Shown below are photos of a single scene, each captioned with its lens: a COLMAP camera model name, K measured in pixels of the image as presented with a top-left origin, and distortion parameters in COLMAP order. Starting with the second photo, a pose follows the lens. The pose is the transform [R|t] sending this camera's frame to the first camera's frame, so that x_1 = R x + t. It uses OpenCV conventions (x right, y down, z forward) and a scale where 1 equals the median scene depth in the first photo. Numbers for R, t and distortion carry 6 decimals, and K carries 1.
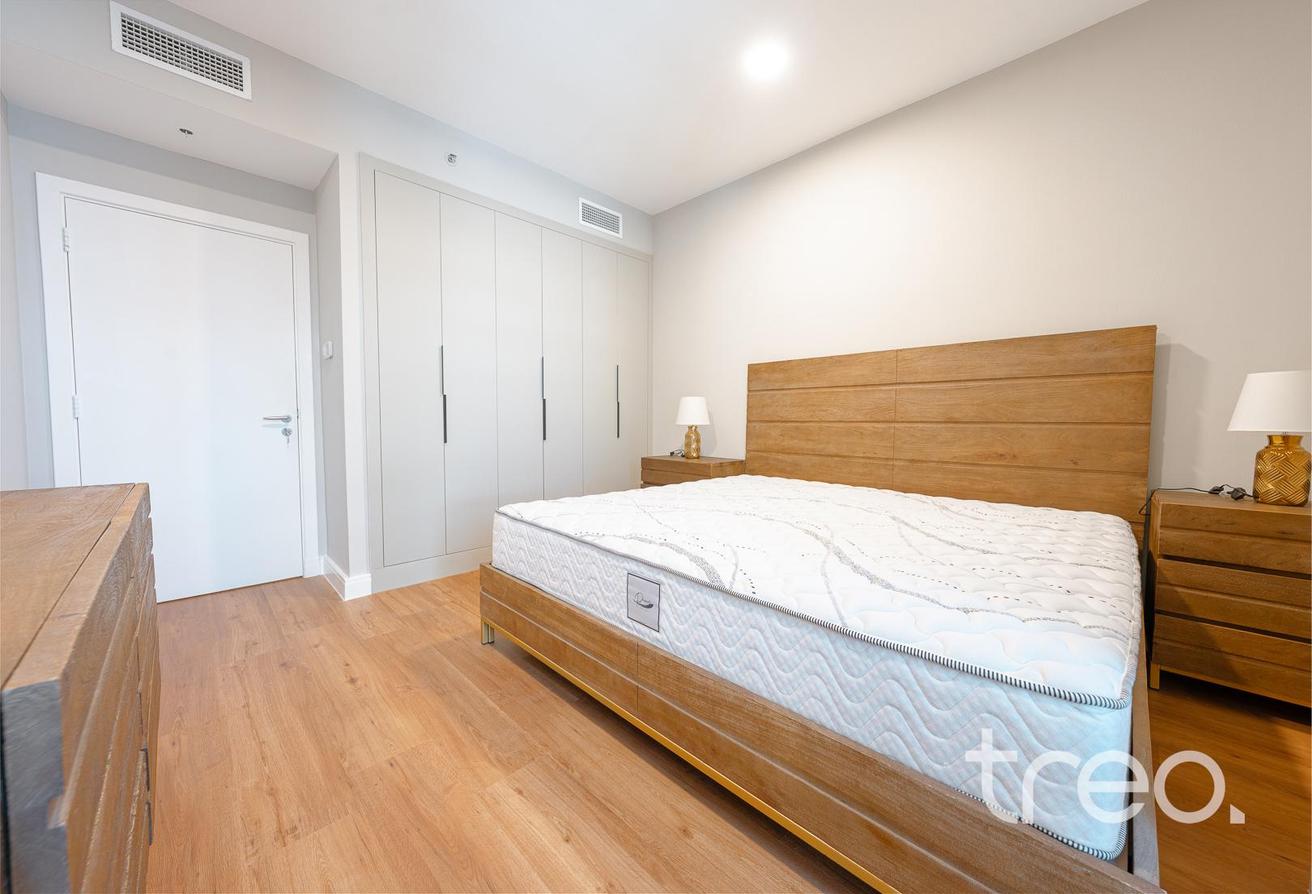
lens RADIAL K [[467.4, 0, 651.1], [0, 467.4, 445.1], [0, 0, 1]] dist [-0.003149, 0.000823]
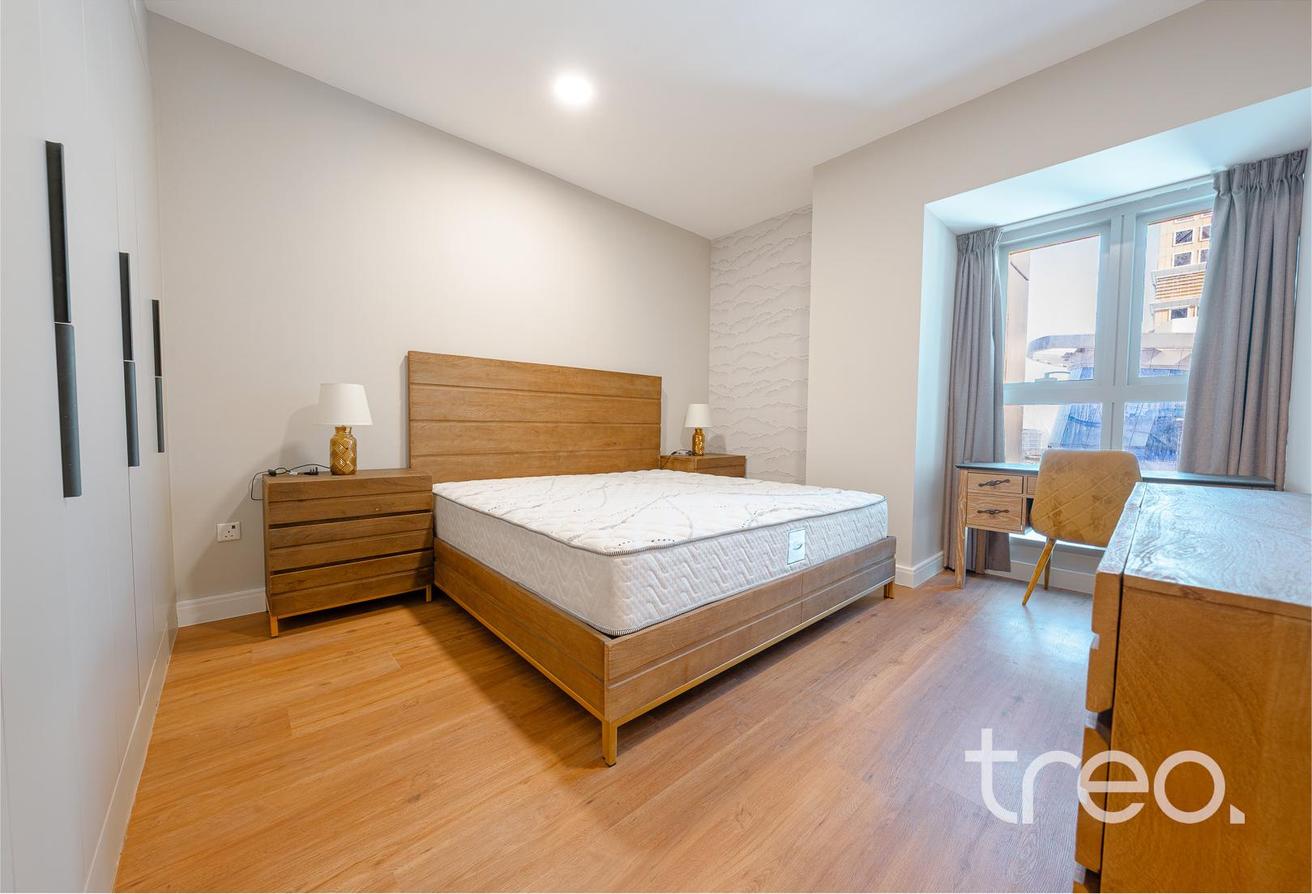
lens RADIAL K [[467.4, 0, 656.1], [0, 467.4, 439.9], [0, 0, 1]] dist [-0.003149, 0.000823]
pose [[0.047419, -0.038860, 0.998119, -0.998505], [0.038492, 0.998572, 0.037049, -0.052093], [-0.998133, 0.036663, 0.048847, 0.895308]]
